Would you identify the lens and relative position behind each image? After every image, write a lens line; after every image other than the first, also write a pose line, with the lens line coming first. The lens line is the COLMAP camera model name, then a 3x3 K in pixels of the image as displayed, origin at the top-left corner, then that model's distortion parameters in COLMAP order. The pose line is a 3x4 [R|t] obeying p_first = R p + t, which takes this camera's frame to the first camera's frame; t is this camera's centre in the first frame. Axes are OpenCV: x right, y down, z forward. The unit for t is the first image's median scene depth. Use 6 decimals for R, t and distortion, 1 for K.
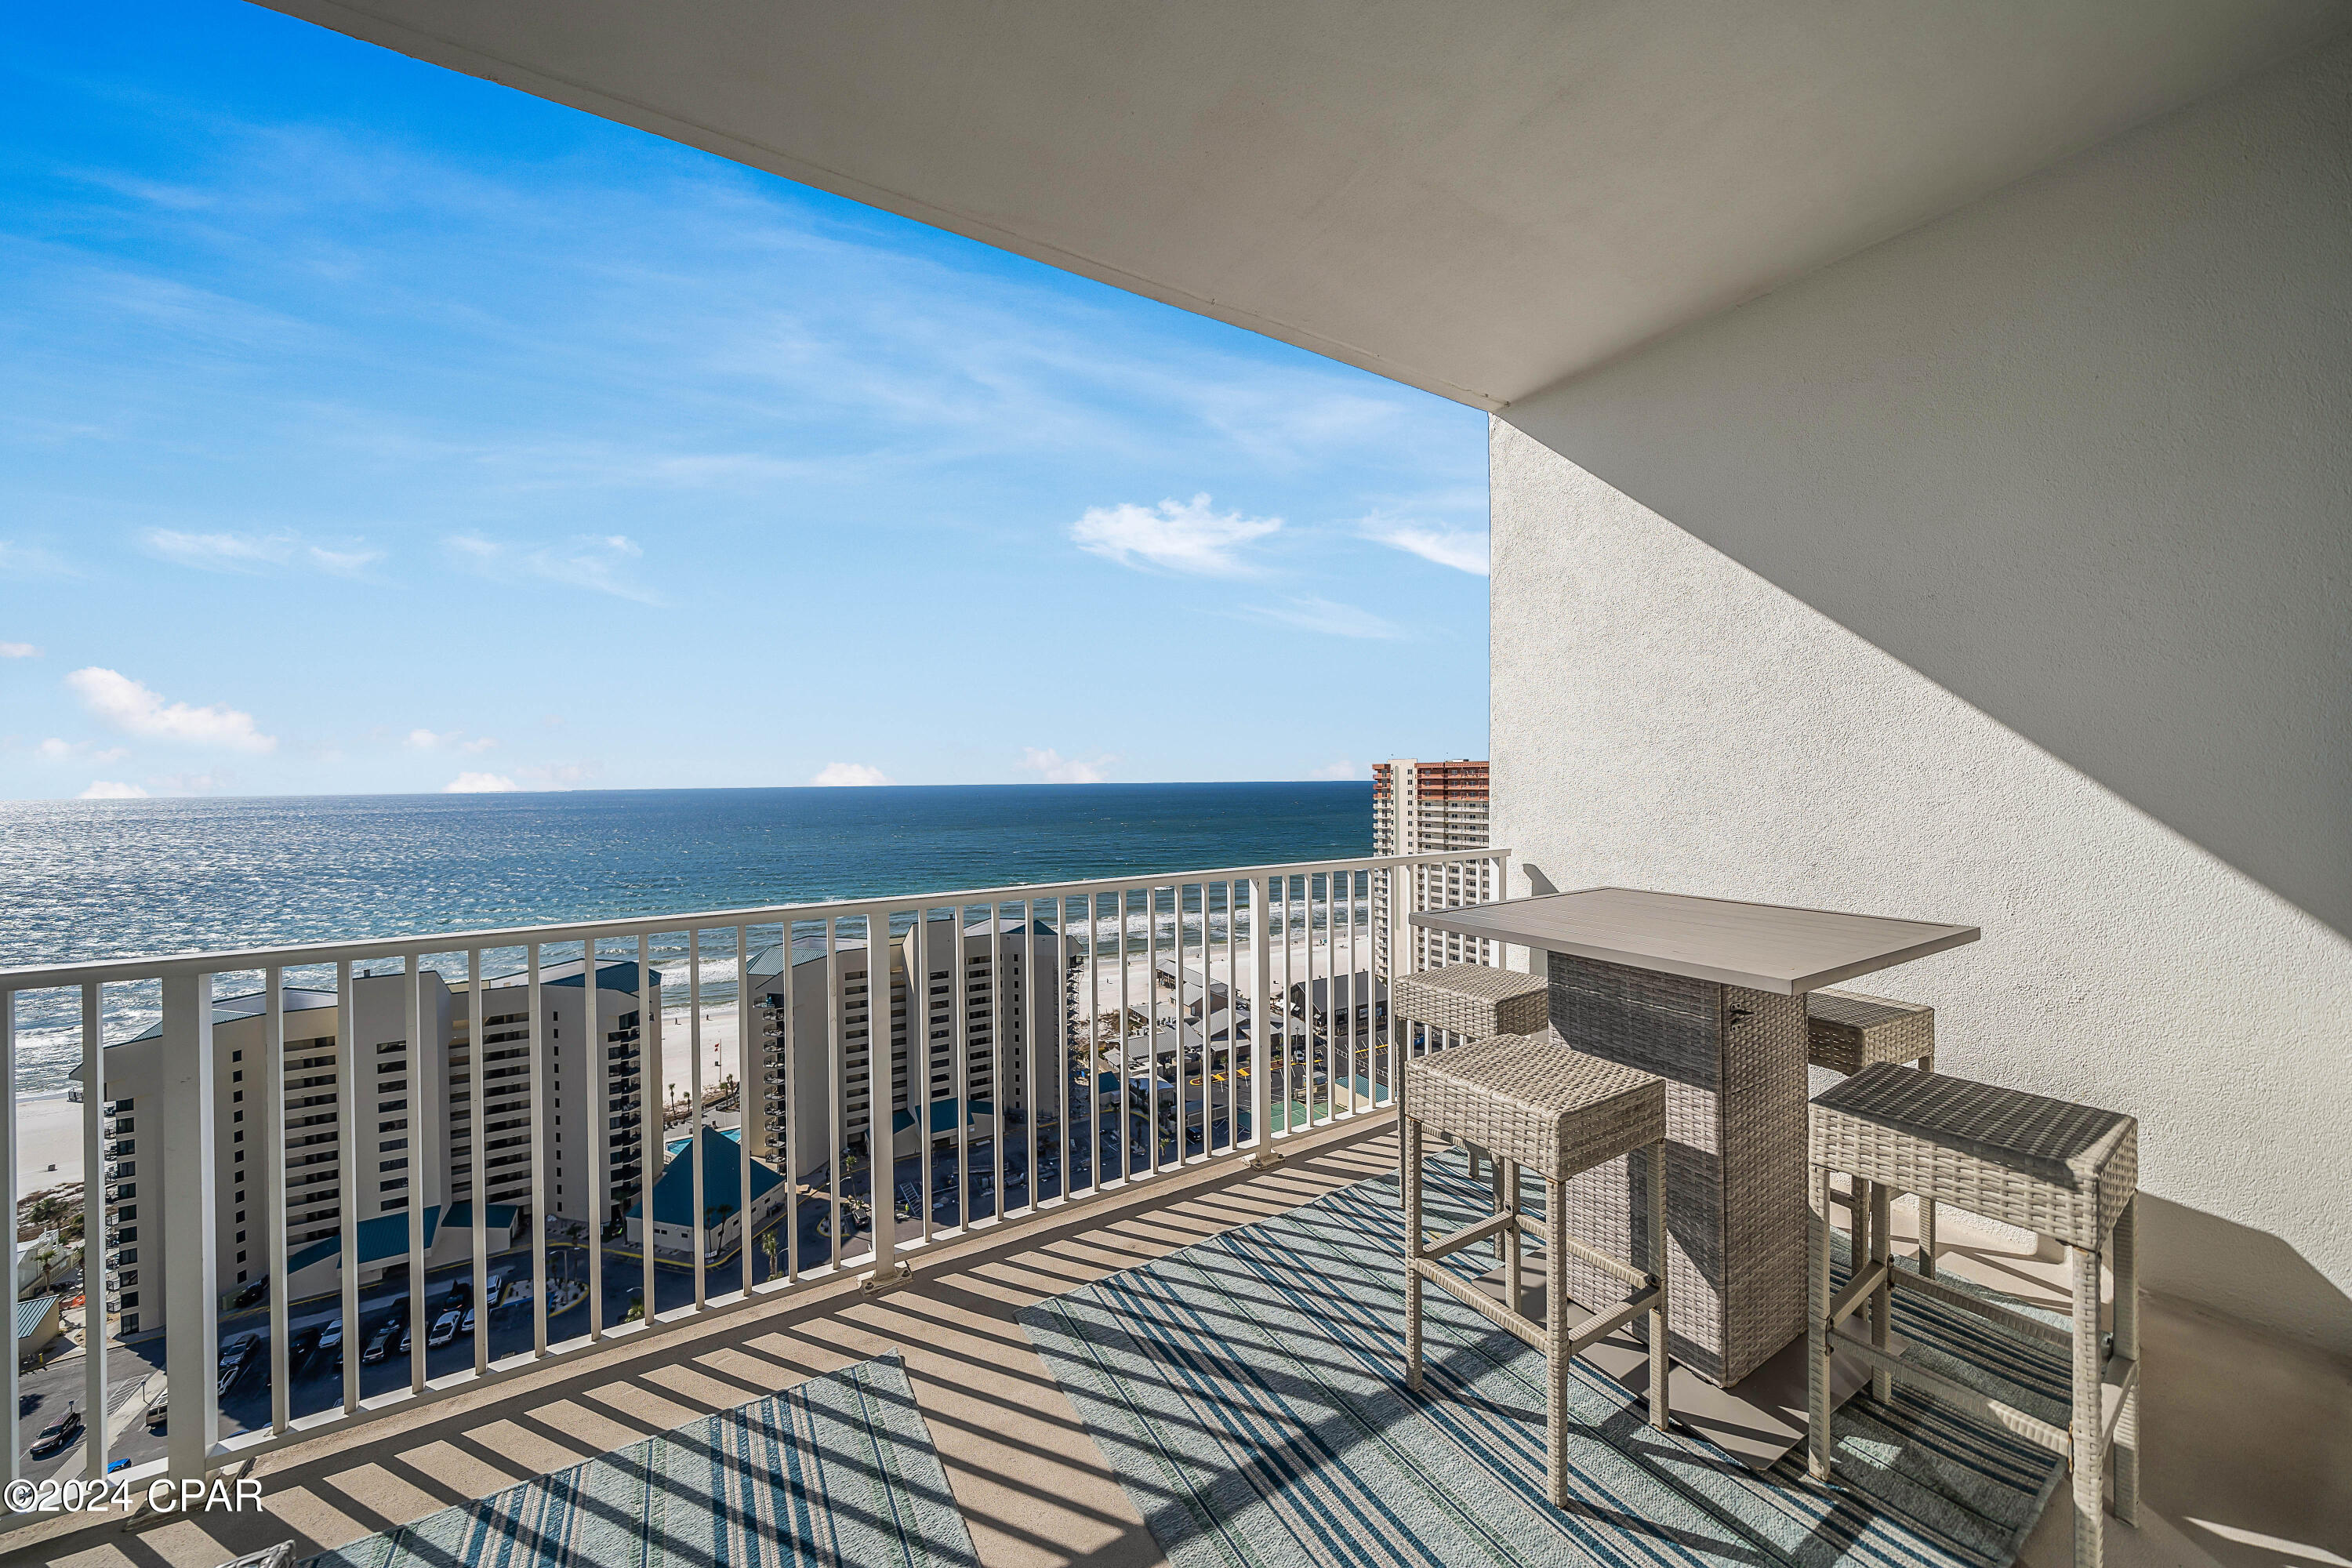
lens RADIAL K [[814.2, 0, 1170.5], [0, 814.2, 785.7], [0, 0, 1]] dist [-0.002772, 0.000034]
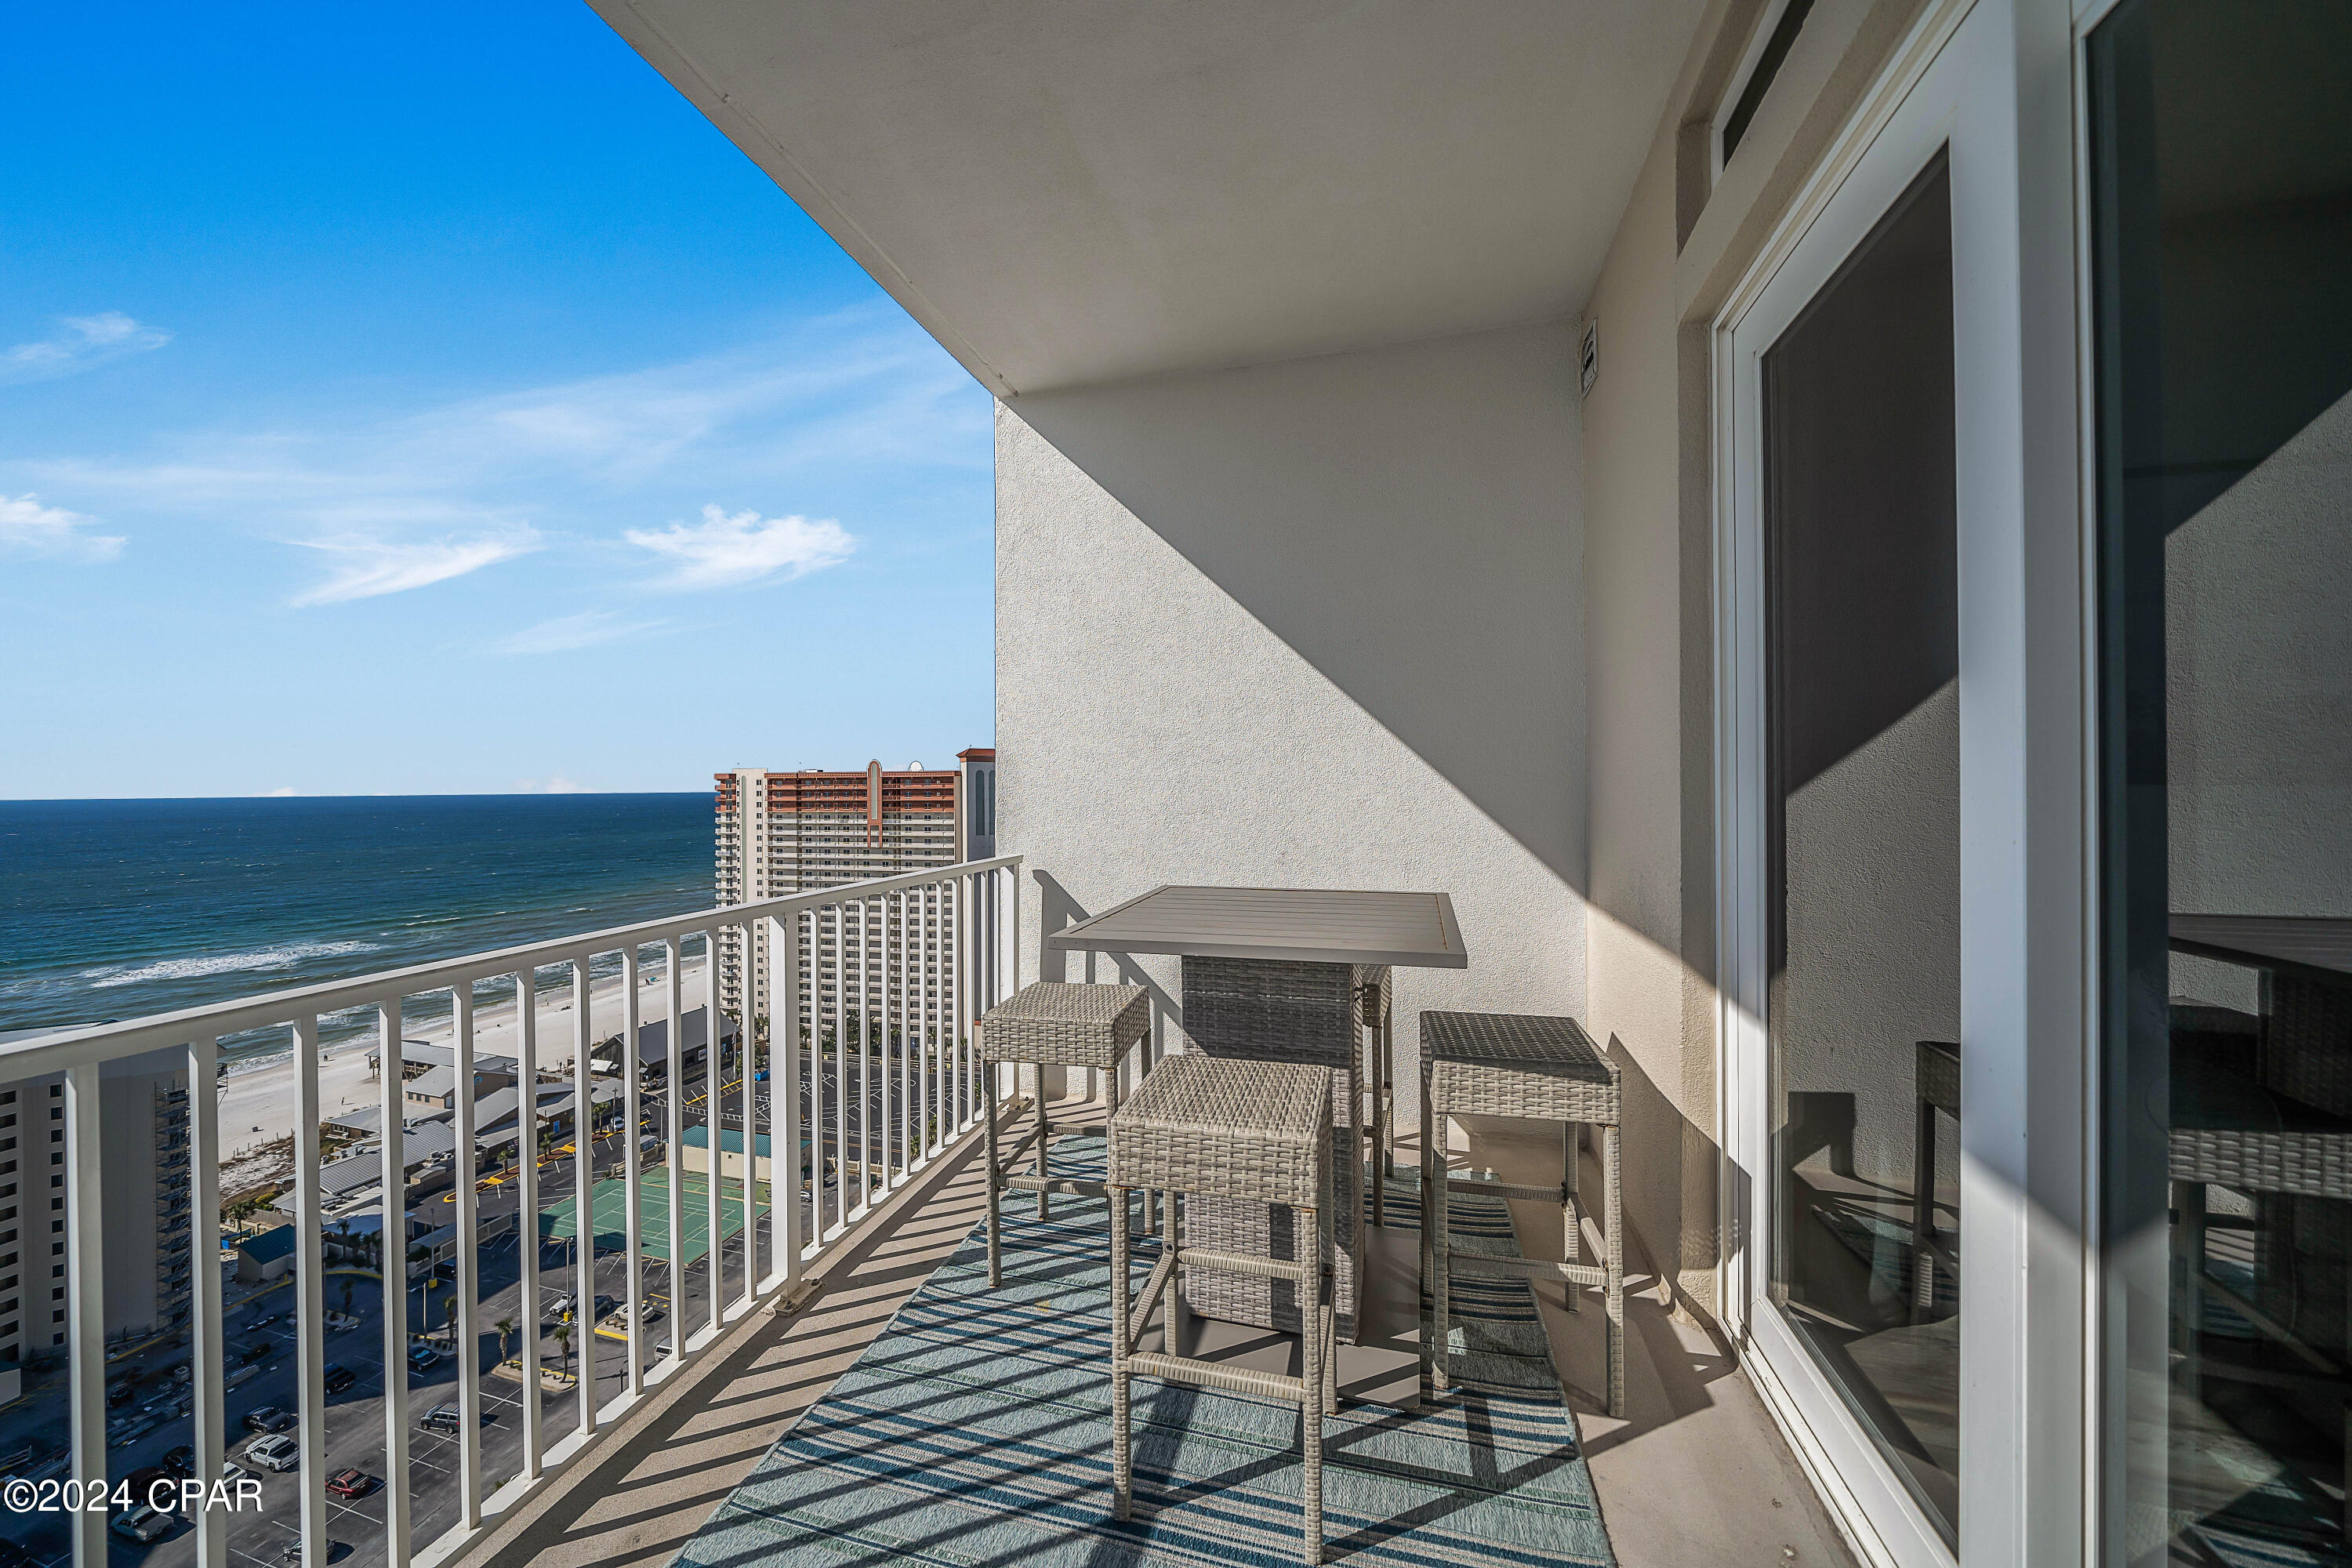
lens RADIAL K [[814.2, 0, 1170.5], [0, 814.2, 785.7], [0, 0, 1]] dist [-0.002772, 0.000034]
pose [[0.727179, 0.002019, 0.686444, -0.158281], [0.007282, 0.999917, -0.010655, 0.009665], [-0.686409, 0.012747, 0.727104, 0.251982]]
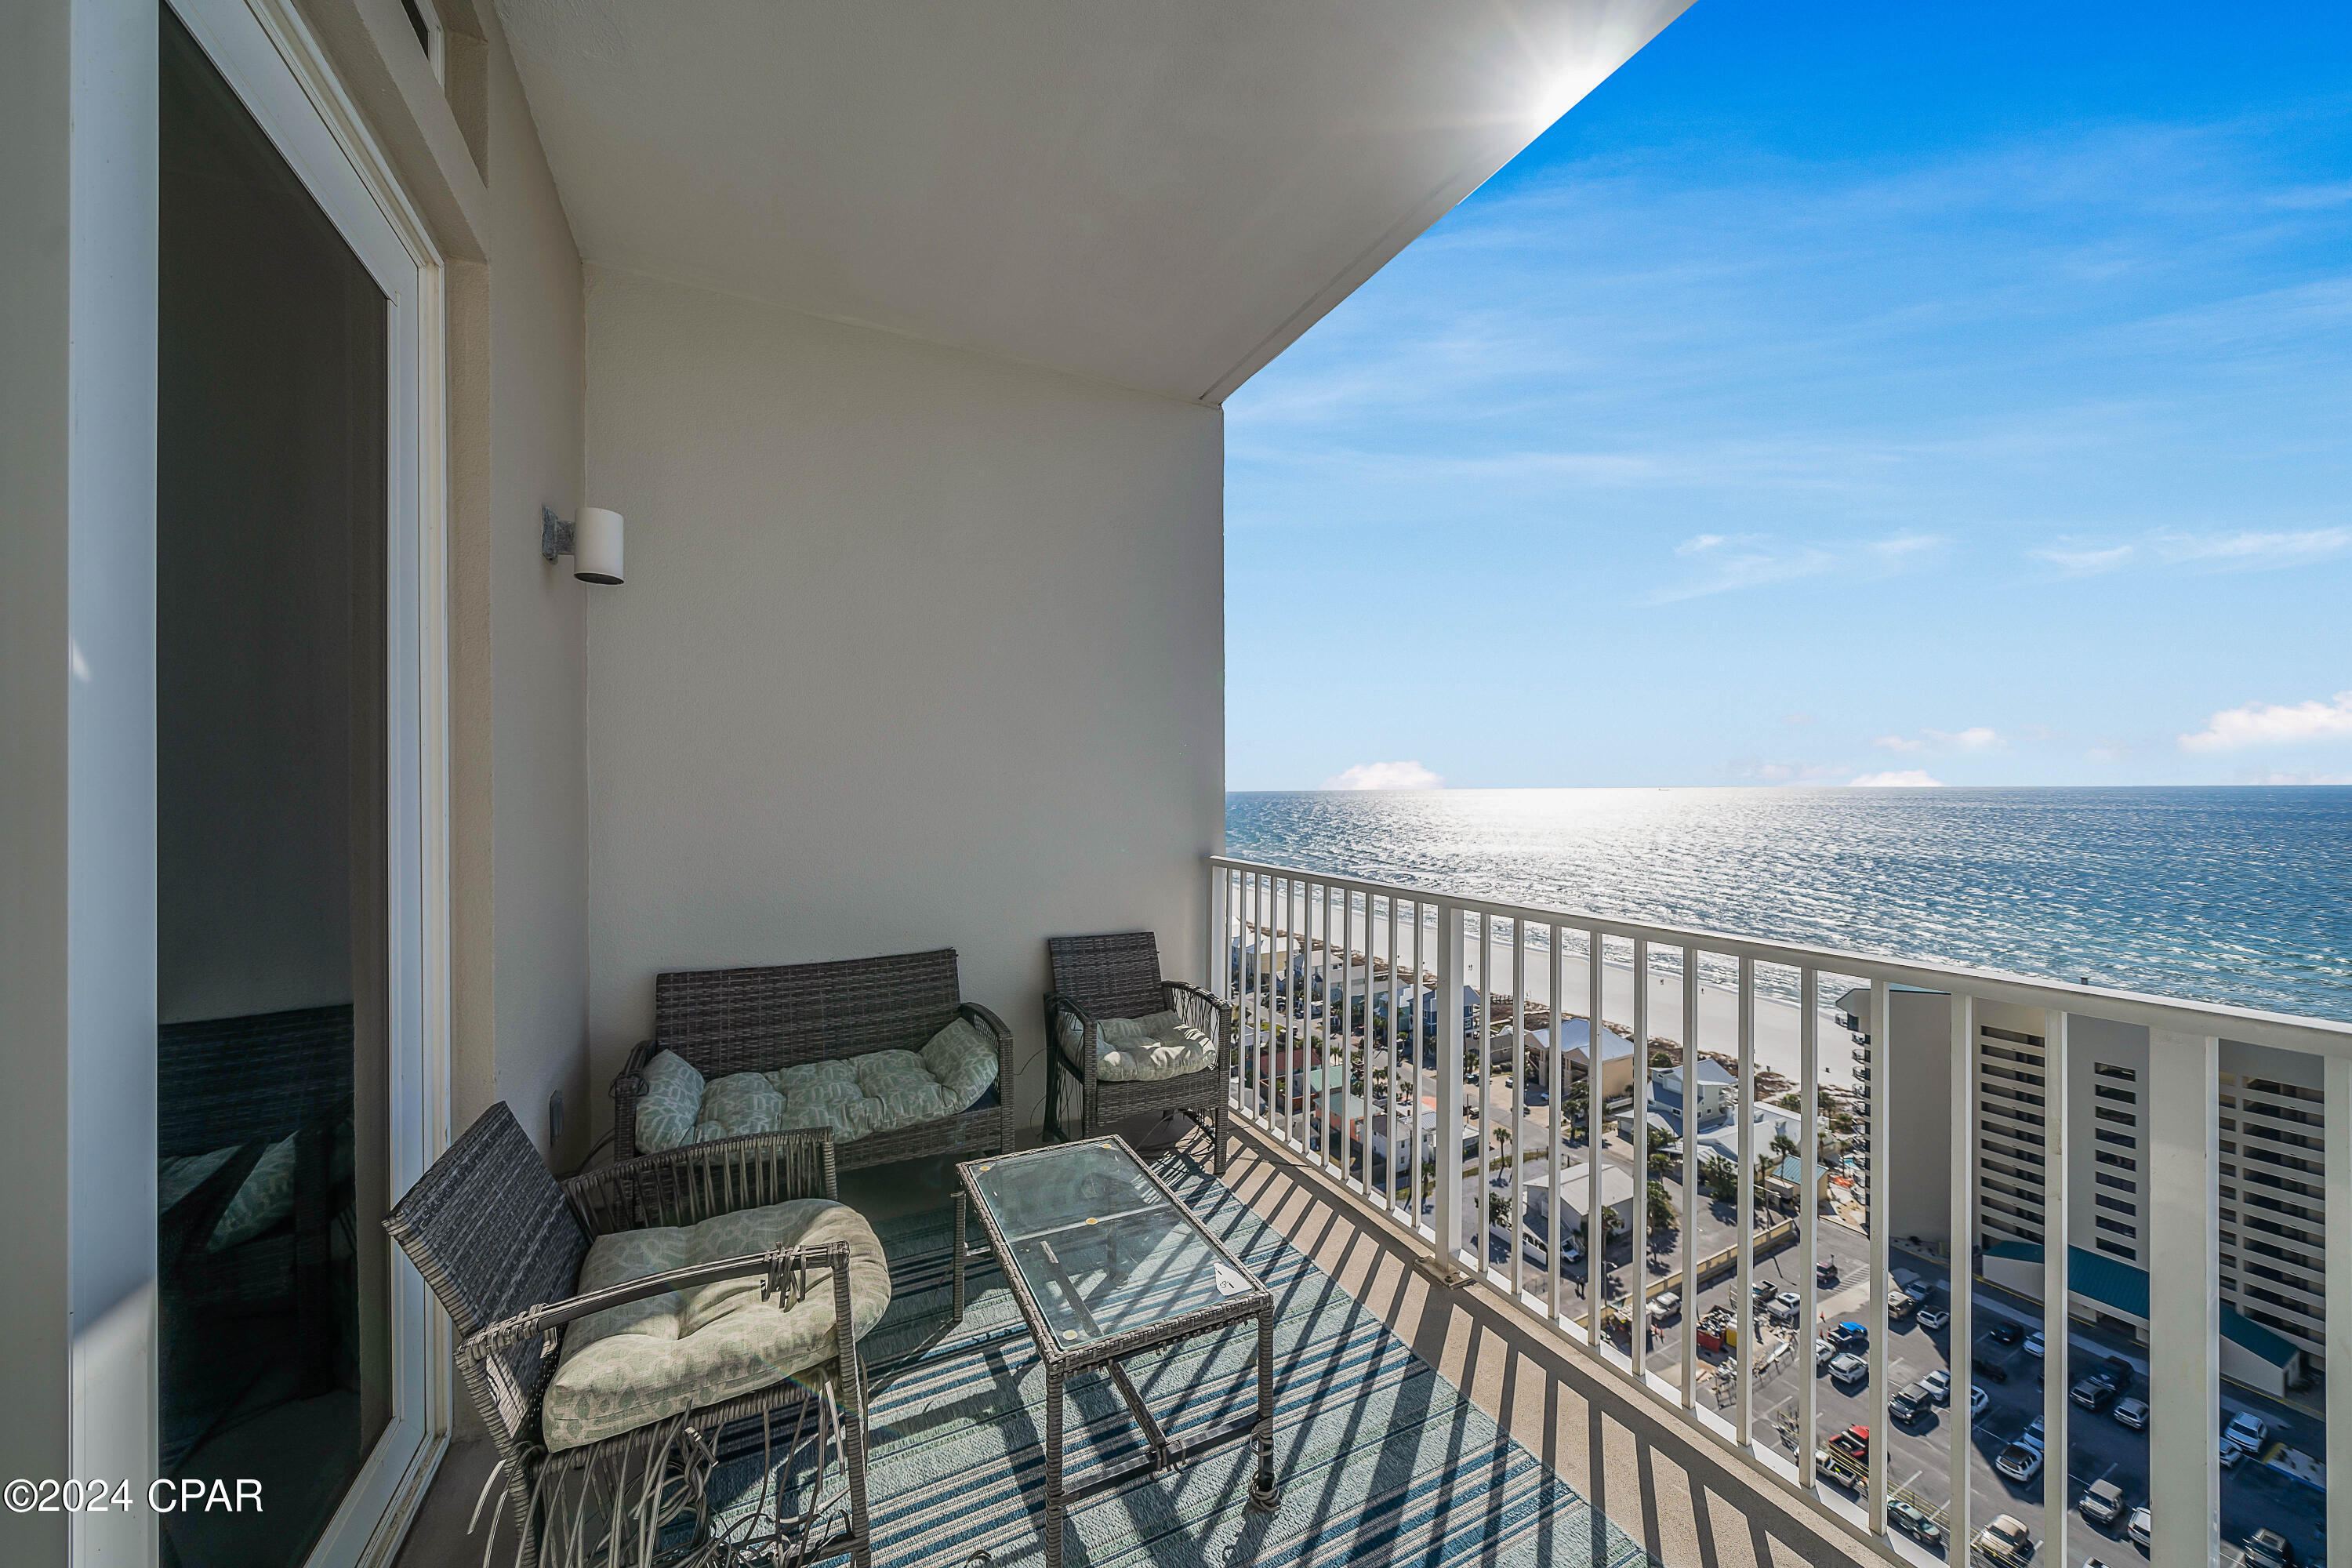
lens RADIAL K [[832.1, 0, 1165.3], [0, 832.1, 811.7], [0, 0, 1]] dist [0.000792, 0.000140]
pose [[-0.086378, 0.040448, -0.995441, 0.136331], [0.001436, 0.999180, 0.040475, 0.010221], [0.996261, 0.002066, -0.086365, 0.367804]]
